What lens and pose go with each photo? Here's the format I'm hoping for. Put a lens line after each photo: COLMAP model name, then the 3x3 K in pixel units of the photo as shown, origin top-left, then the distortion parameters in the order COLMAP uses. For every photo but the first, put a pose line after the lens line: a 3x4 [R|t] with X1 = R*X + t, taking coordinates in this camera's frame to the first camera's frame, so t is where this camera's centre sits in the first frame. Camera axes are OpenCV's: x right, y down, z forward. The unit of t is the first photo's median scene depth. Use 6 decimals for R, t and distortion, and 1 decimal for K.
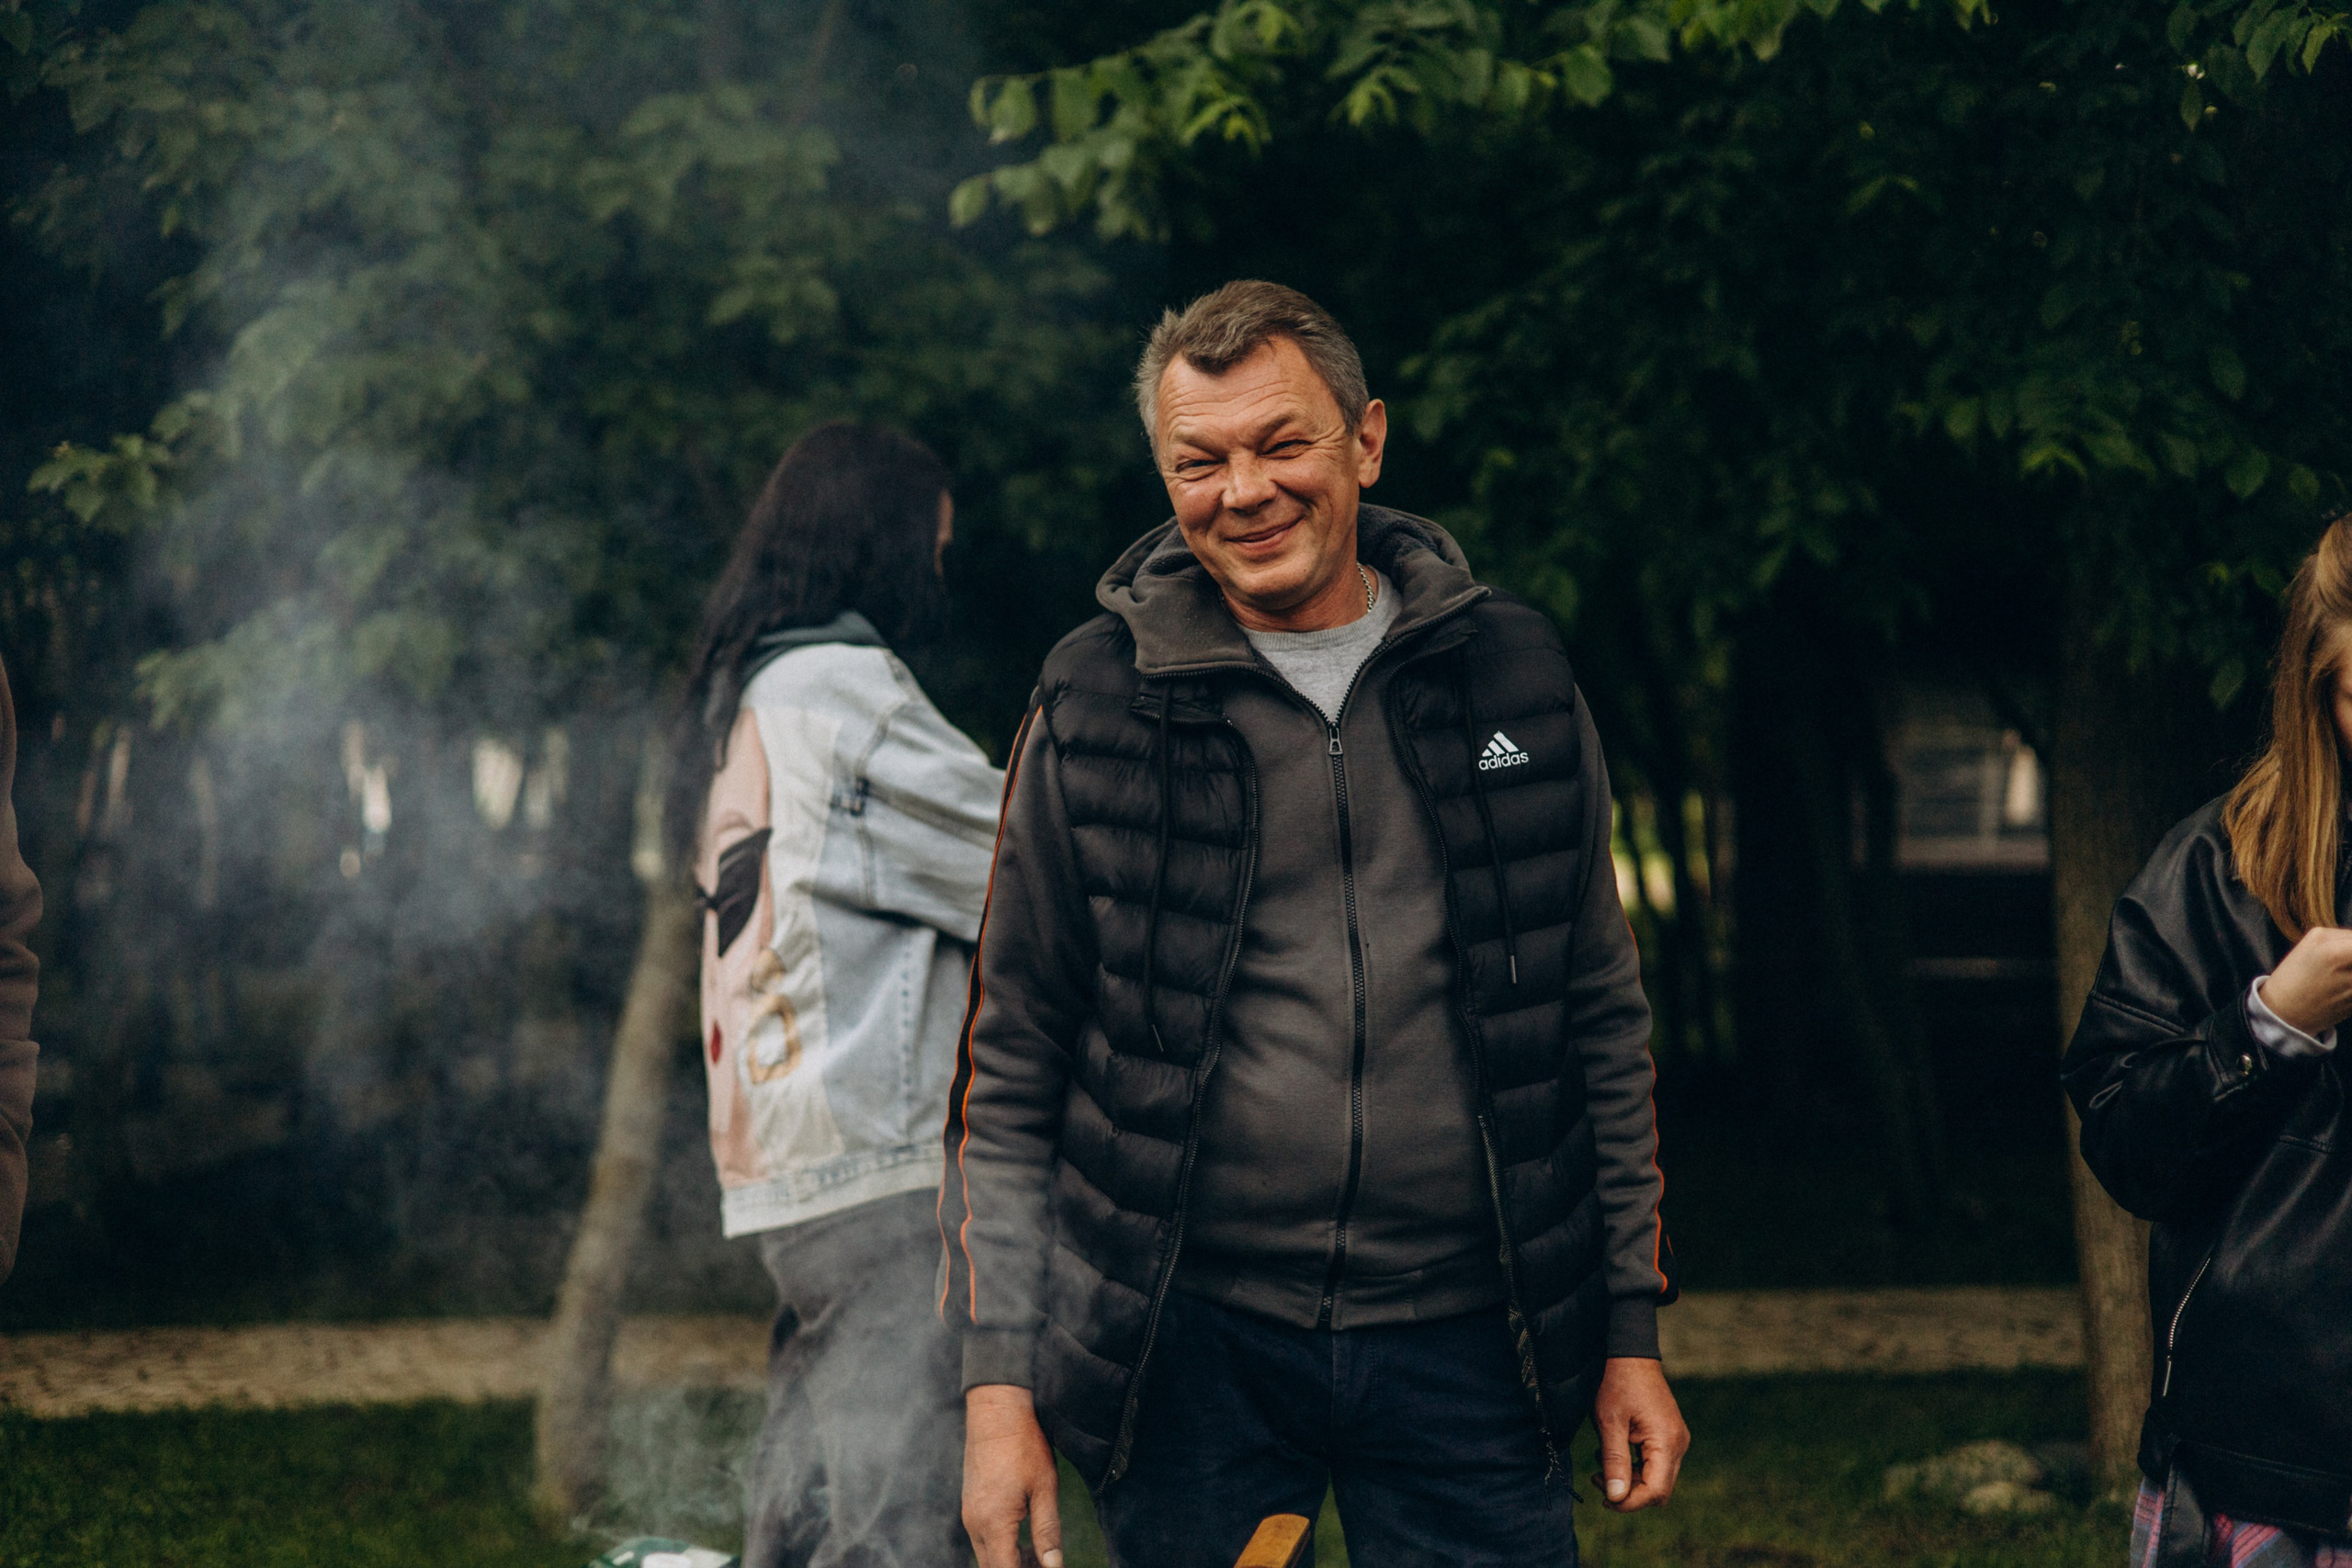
lens RADIAL K [[3327.9, 0, 1263.1], [0, 3327.9, 795.3], [0, 0, 1]] dist [-0.029742, -0.034006]
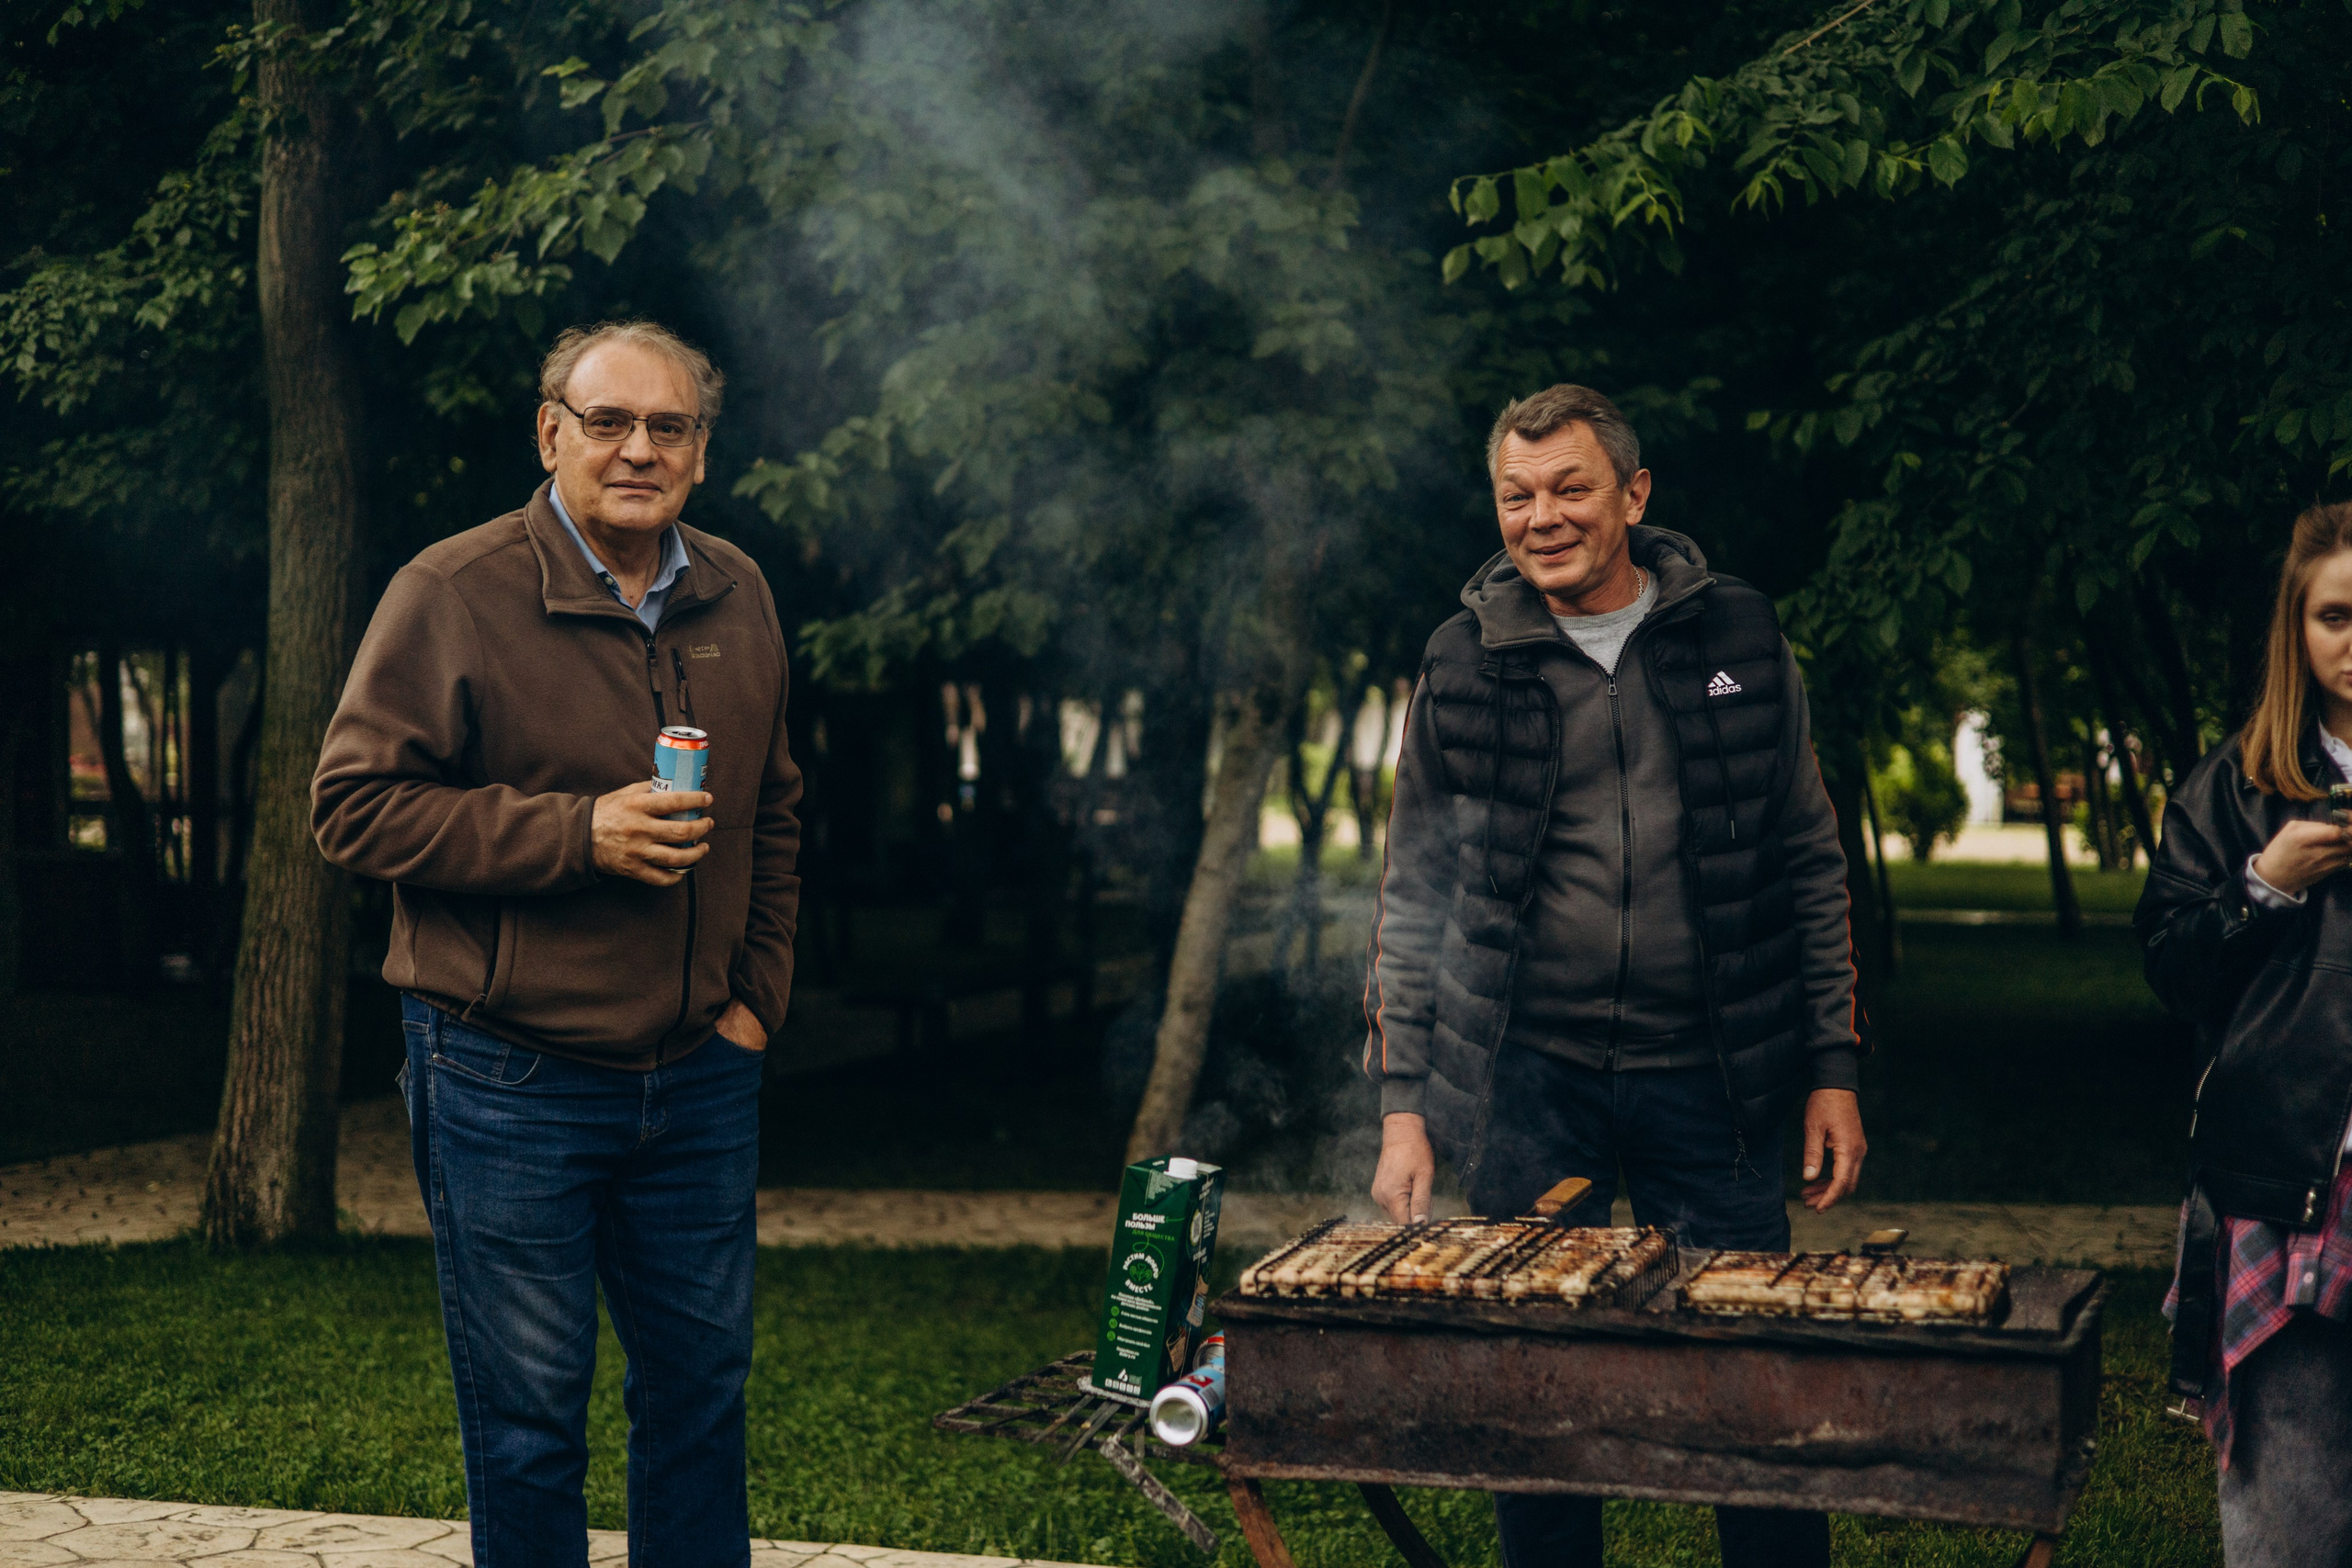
lens RADIAL K [[3383.5, 0, 1176.0], [0, 3383.5, 784.0], [0, 0, 1]] dist [-0.191656, 0.039849]
pose [[0.980278, 0.011454, -0.197289, 0.064272], [-0.009797, 0.999908, 0.009369, 0.007609], [0.197378, -0.007251, 0.980301, -0.283650]]
